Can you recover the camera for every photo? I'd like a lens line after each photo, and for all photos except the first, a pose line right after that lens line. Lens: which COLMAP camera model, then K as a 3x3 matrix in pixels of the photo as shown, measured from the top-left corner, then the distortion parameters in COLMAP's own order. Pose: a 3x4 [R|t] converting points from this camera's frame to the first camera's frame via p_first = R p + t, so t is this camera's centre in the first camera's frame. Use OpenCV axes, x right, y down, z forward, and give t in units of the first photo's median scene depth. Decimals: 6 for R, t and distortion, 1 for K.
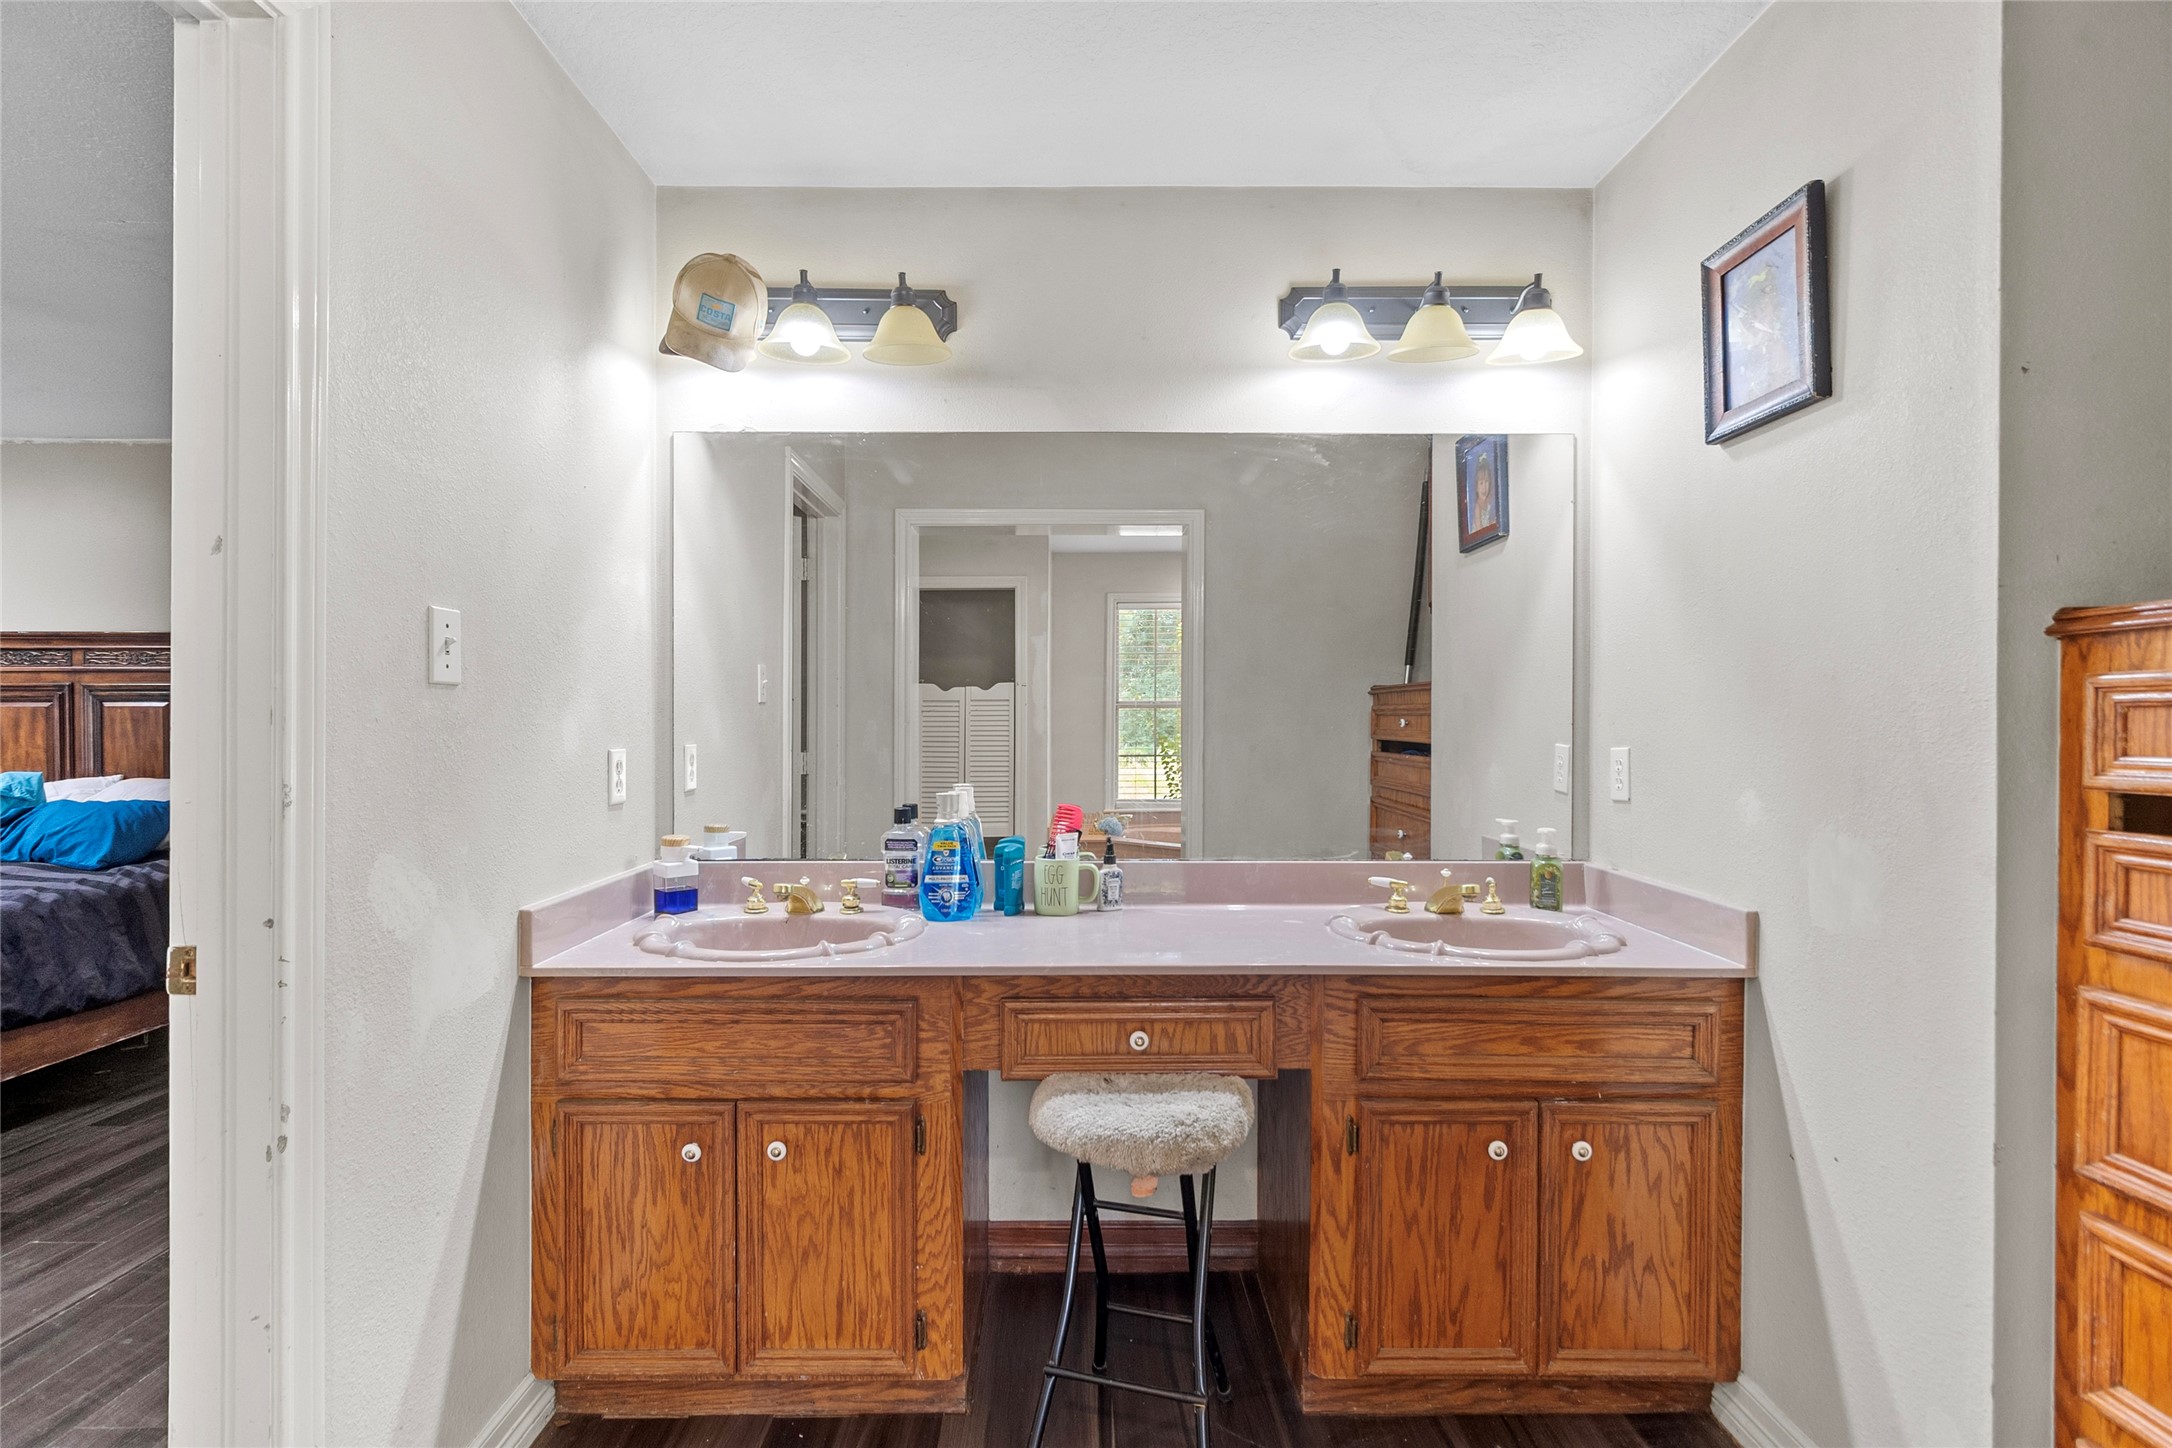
lens RADIAL K [[1005.2, 0, 1082.0], [0, 1005.2, 733.1], [0, 0, 1]] dist [0.001842, -0.001548]
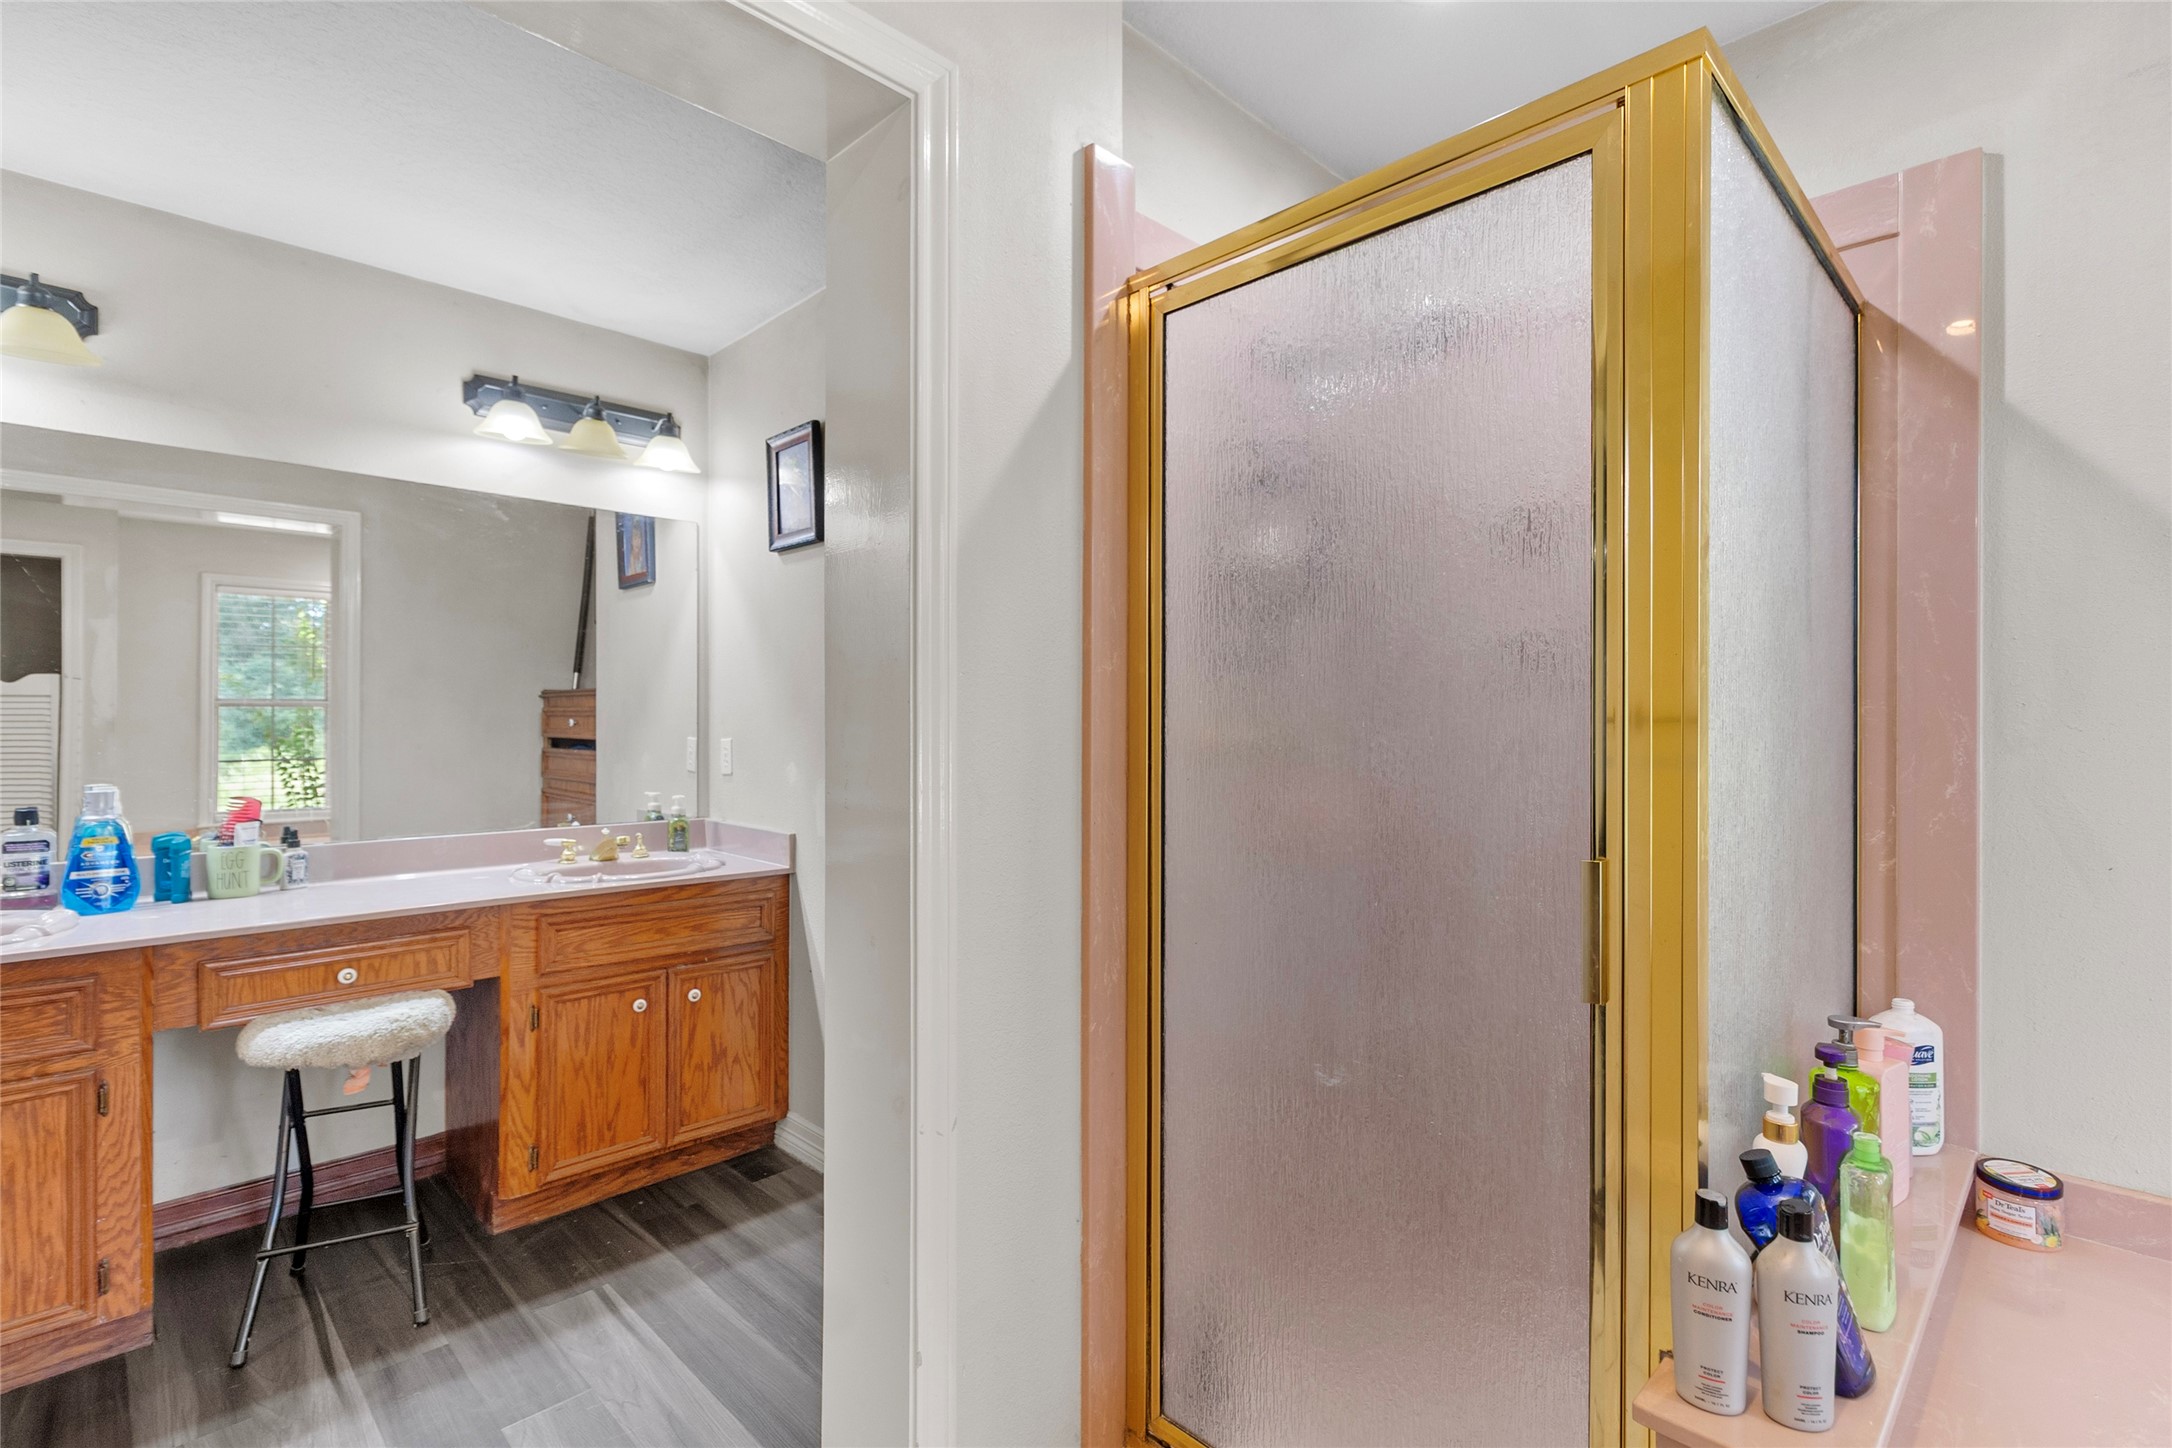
lens RADIAL K [[1005.2, 0, 1082.8], [0, 1005.2, 722.7], [0, 0, 1]] dist [0.001842, -0.001548]
pose [[0.711220, -0.000060, 0.702969, -0.167374], [0.007650, 0.999941, -0.007654, 0.006945], [-0.702928, 0.010821, 0.711179, -0.523479]]
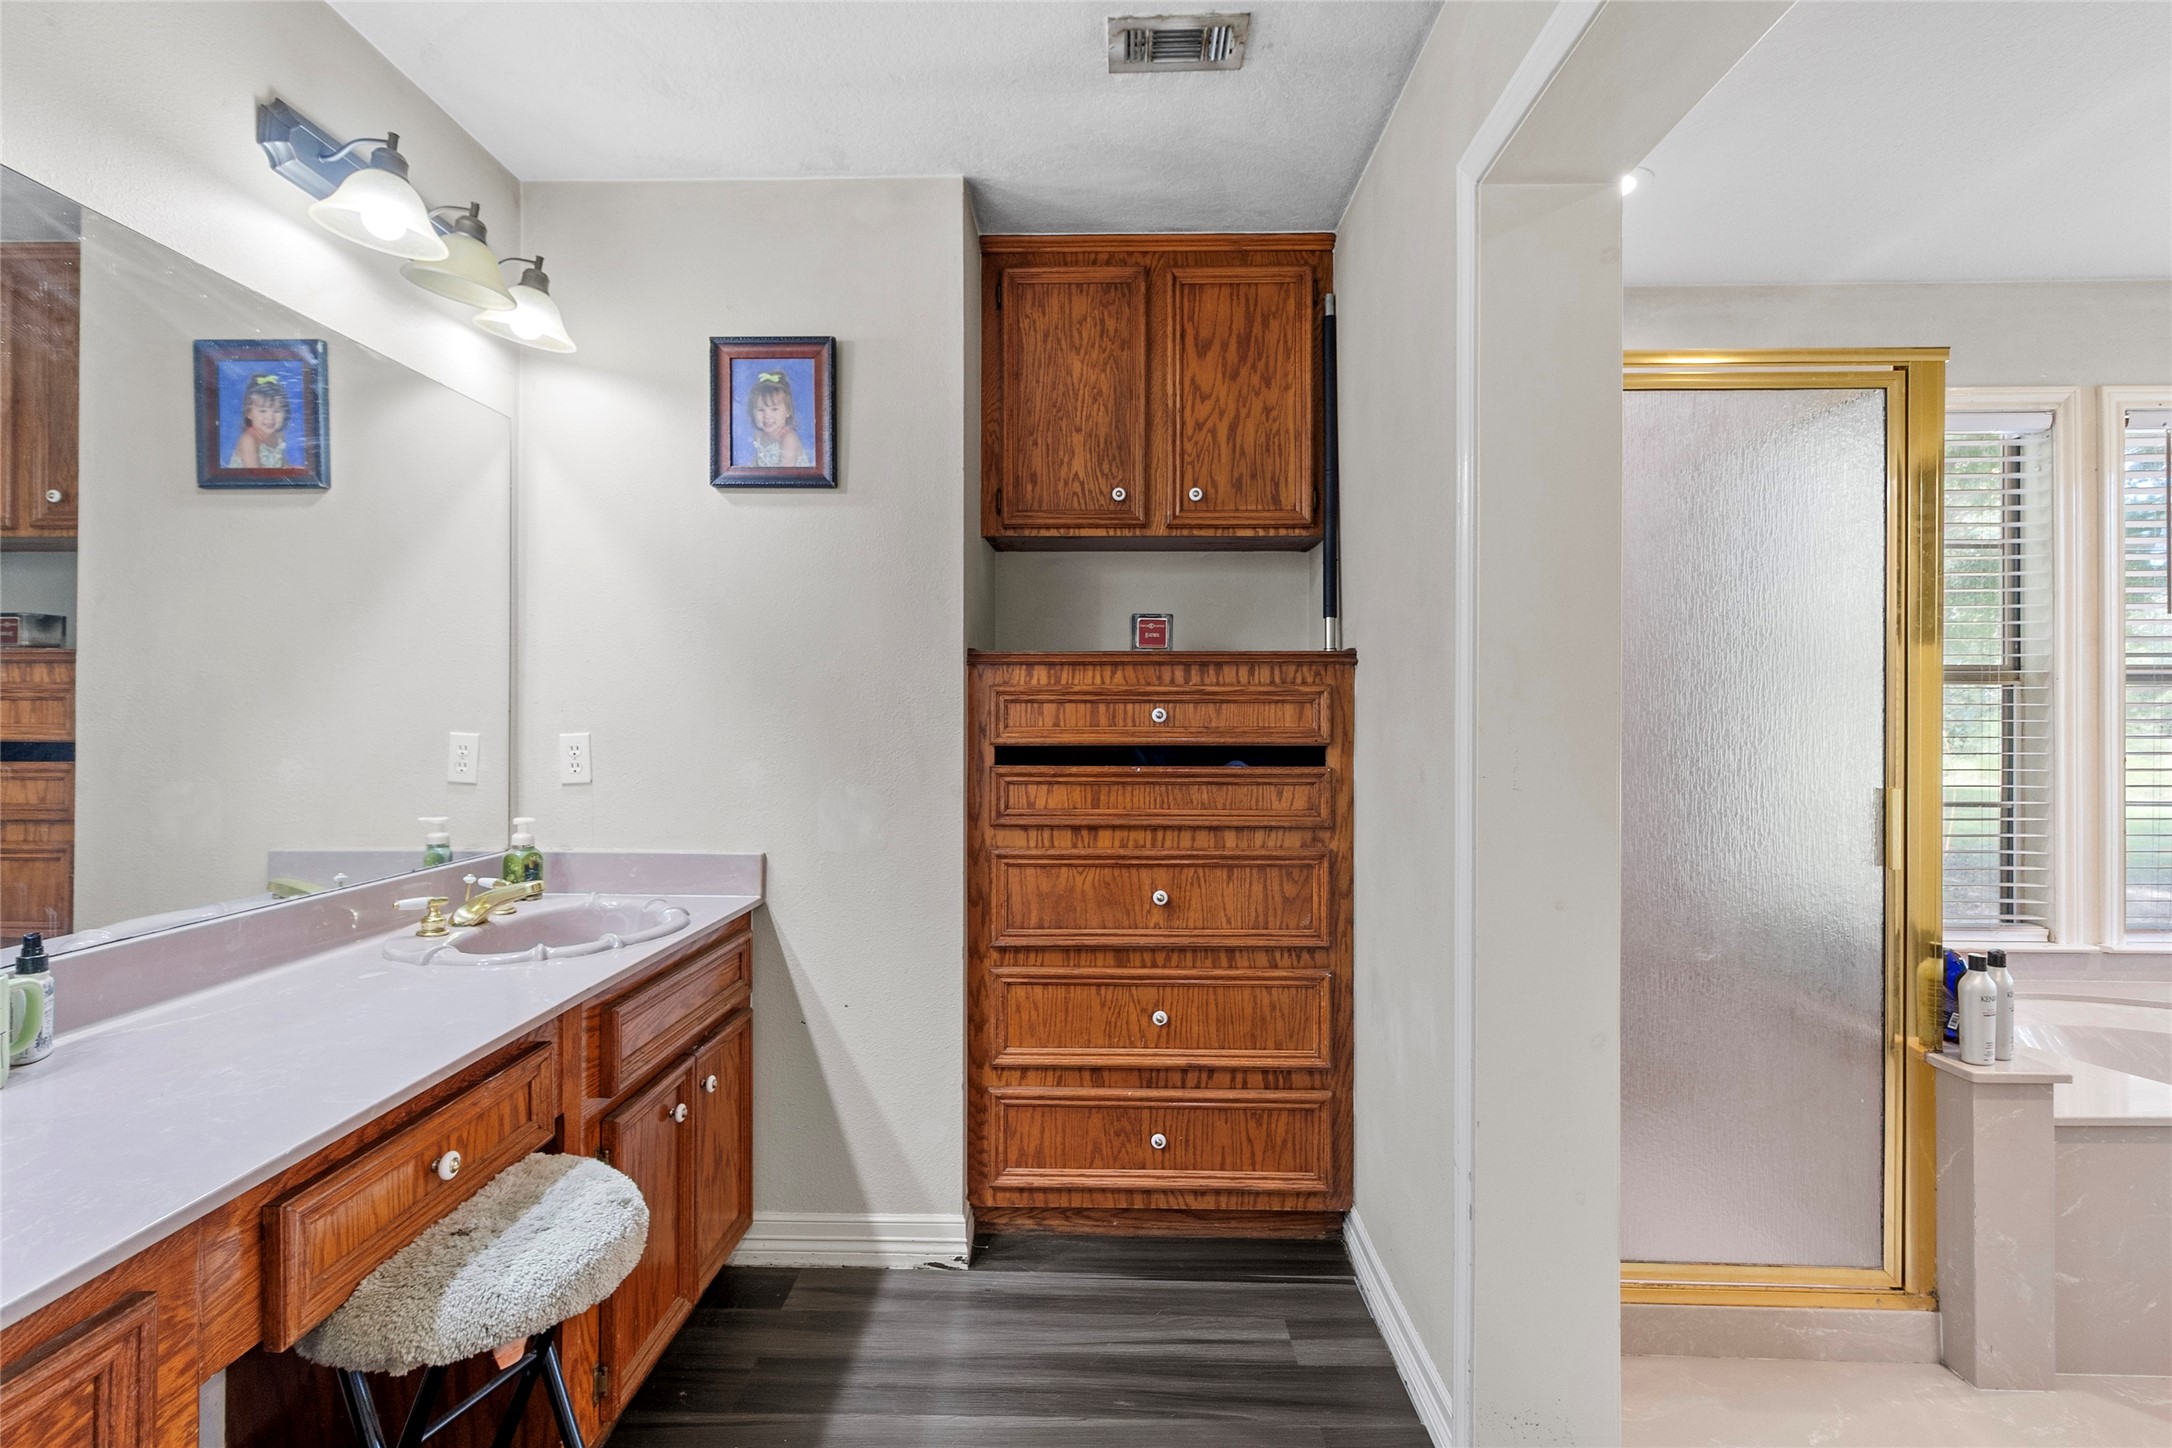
lens RADIAL K [[1005.2, 0, 1077.4], [0, 1005.2, 706.2], [0, 0, 1]] dist [0.001842, -0.001548]
pose [[0.020605, 0.006179, 0.999769, -0.613361], [0.010054, 0.999929, -0.006387, -0.002596], [-0.999737, 0.010184, 0.020541, 0.533151]]
